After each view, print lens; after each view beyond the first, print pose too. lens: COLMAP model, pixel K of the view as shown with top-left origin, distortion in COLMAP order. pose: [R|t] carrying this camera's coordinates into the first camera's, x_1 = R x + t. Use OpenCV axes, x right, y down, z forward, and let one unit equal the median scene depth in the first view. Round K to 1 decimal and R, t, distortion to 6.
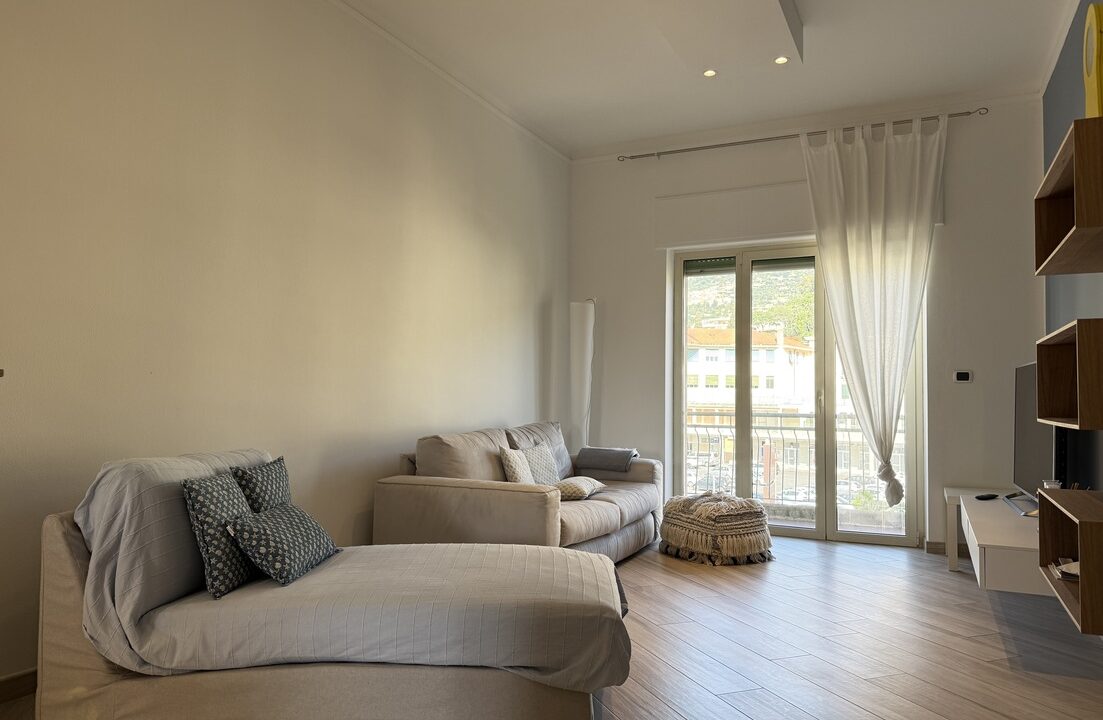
lens RADIAL K [[768.0, 0, 542.9], [0, 768.0, 352.0], [0, 0, 1]] dist [0.076956, -0.104261]
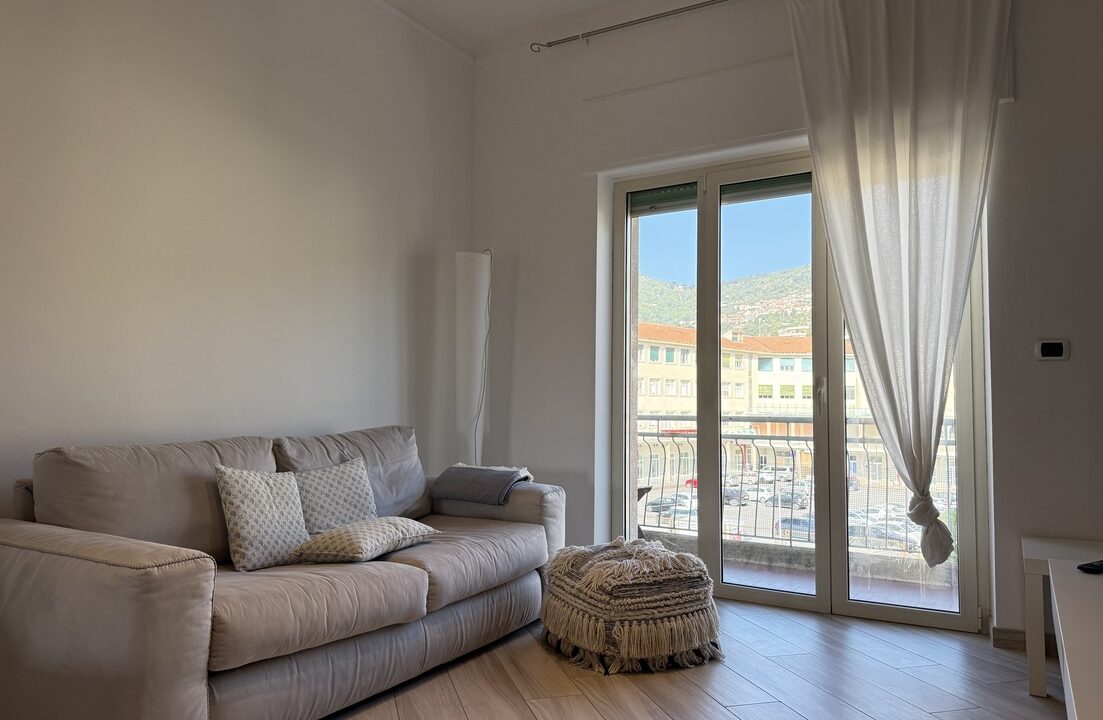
lens RADIAL K [[774.4, 0, 551.7], [0, 774.4, 348.0], [0, 0, 1]] dist [0.043097, -0.046632]
pose [[0.996535, -0.006612, -0.082910, 0.203427], [0.004967, 0.999787, -0.020031, 0.038912], [0.083025, 0.019550, 0.996356, 0.363958]]
